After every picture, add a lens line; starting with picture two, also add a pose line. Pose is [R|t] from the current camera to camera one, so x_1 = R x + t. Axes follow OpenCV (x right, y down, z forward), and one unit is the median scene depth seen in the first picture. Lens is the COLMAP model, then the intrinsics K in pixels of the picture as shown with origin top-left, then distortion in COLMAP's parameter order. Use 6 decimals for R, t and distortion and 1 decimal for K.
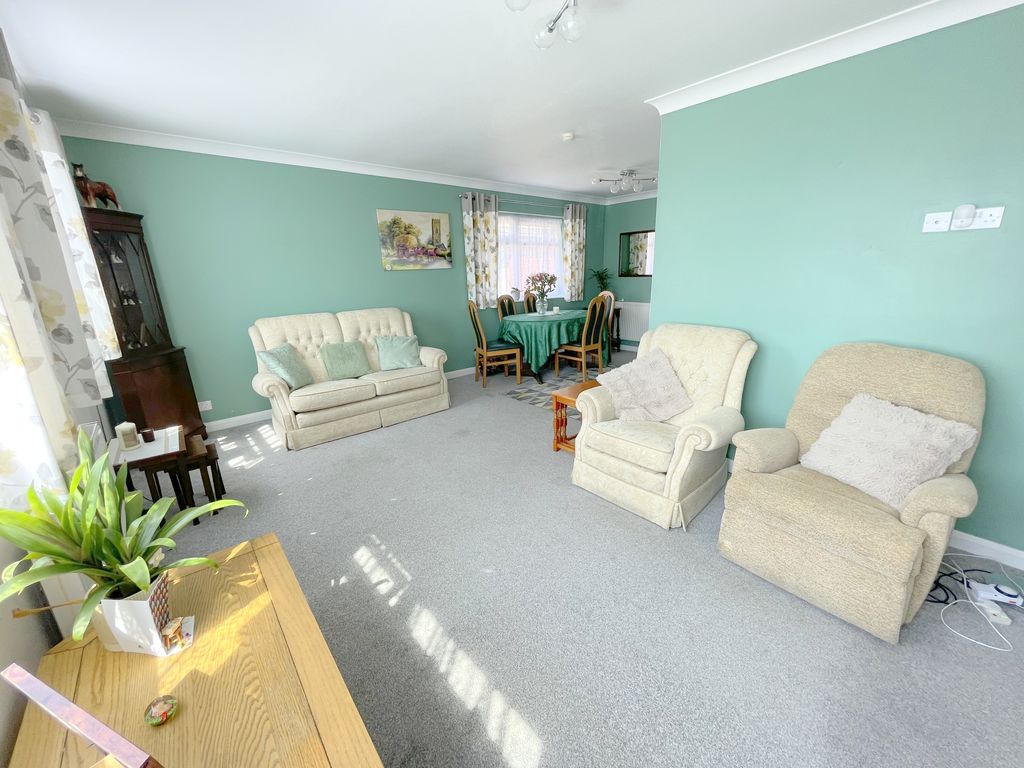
lens RADIAL K [[412.7, 0, 514.8], [0, 412.7, 382.1], [0, 0, 1]] dist [-0.001065, 0.000276]
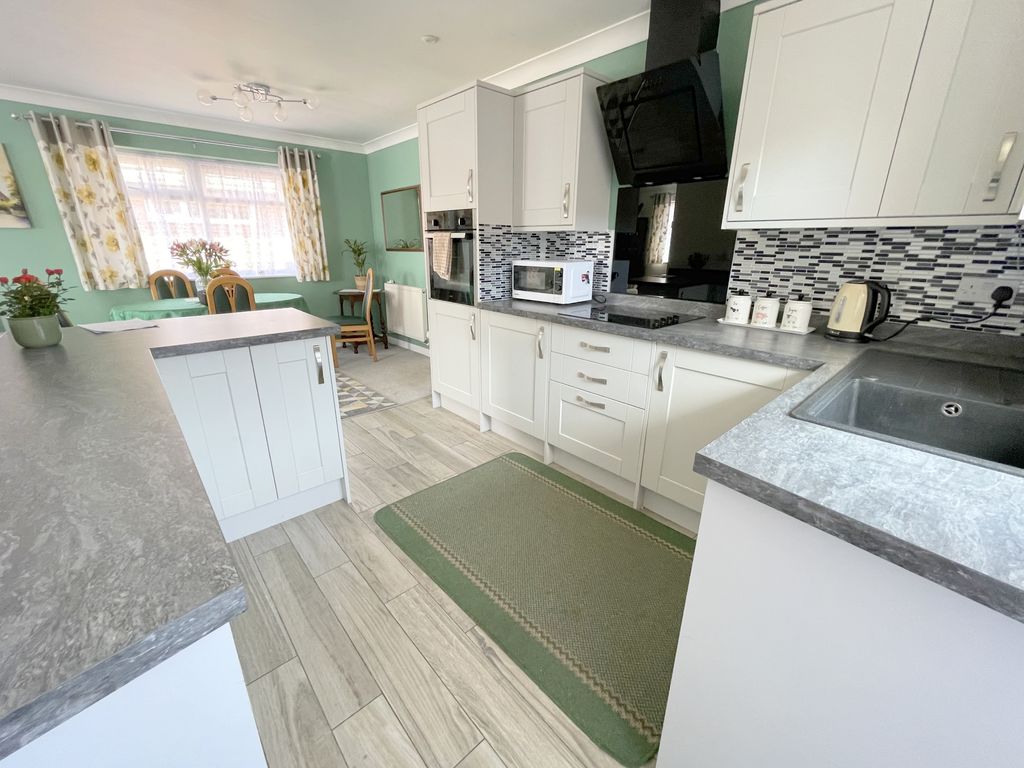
lens RADIAL K [[423.8, 0, 514.5], [0, 423.8, 382.0], [0, 0, 1]] dist [-0.001712, -0.000203]
pose [[0.998791, 0.023446, 0.043204, 0.623382], [-0.025670, 0.998336, 0.051640, -0.079627], [-0.041921, -0.052687, 0.997731, 0.260212]]
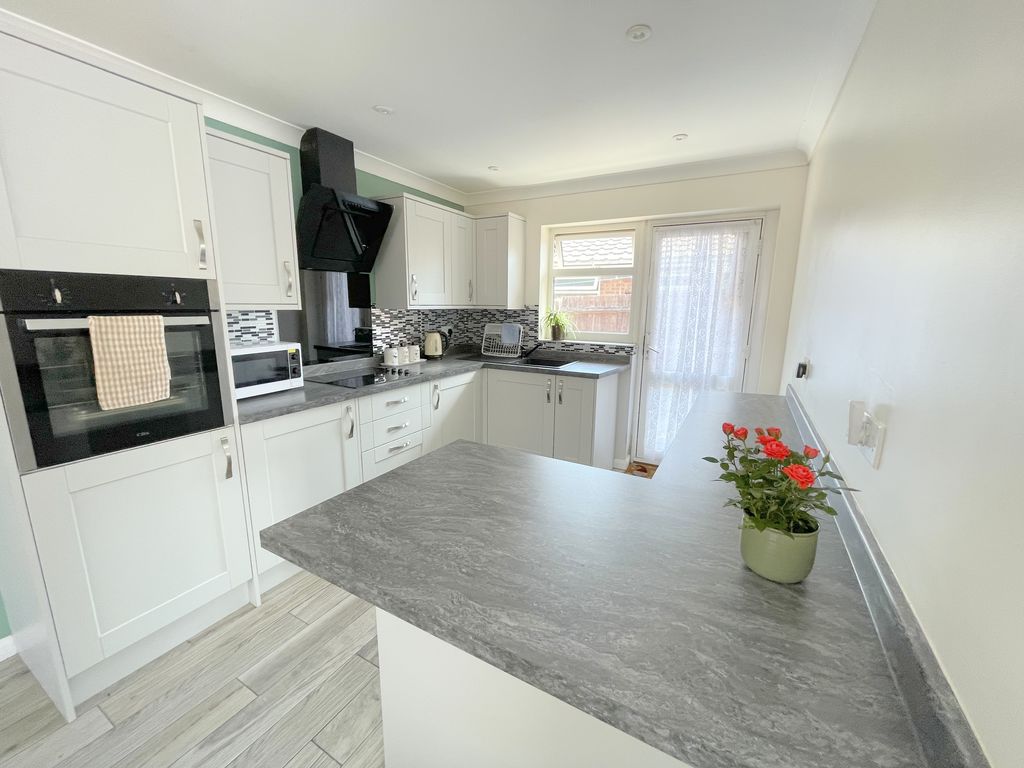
lens RADIAL K [[412.7, 0, 514.8], [0, 412.7, 382.1], [0, 0, 1]] dist [-0.001065, 0.000276]
pose [[-0.347800, -0.155506, 0.924582, 0.197942], [0.241612, 0.937976, 0.248646, -0.209863], [-0.905902, 0.309869, -0.288656, 0.689938]]
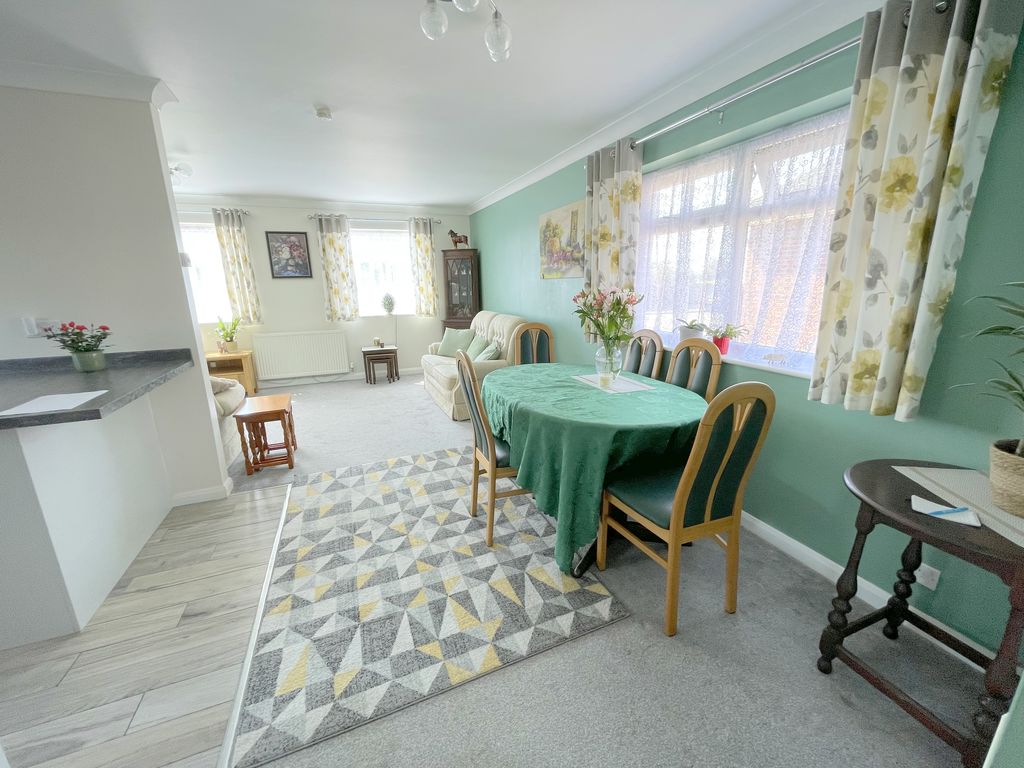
lens RADIAL K [[412.7, 0, 514.8], [0, 412.7, 382.1], [0, 0, 1]] dist [-0.001065, 0.000276]
pose [[-0.299144, 0.259314, -0.918297, 0.566866], [-0.224082, 0.916362, 0.331764, -0.319451], [0.927524, 0.305019, -0.216017, 1.099505]]
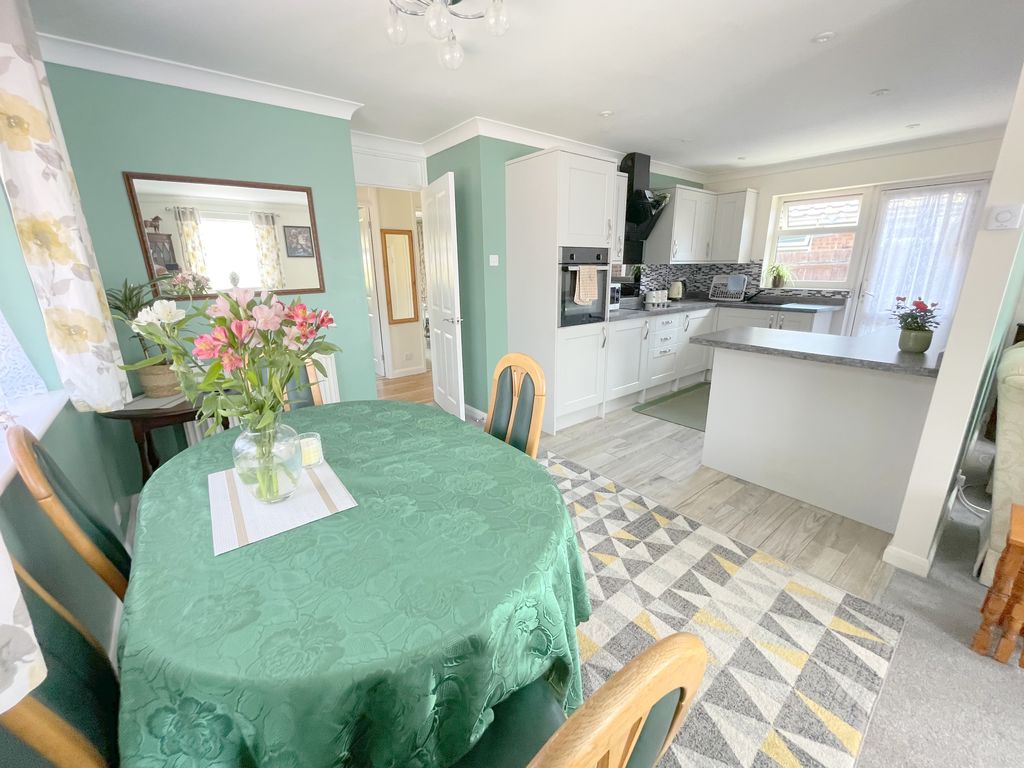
lens RADIAL K [[423.8, 0, 514.5], [0, 423.8, 382.0], [0, 0, 1]] dist [-0.001712, -0.000203]
pose [[0.020001, -0.240772, 0.970376, -0.131807], [0.269833, 0.935854, 0.226644, -0.256336], [-0.962700, 0.257306, 0.083686, 0.934749]]
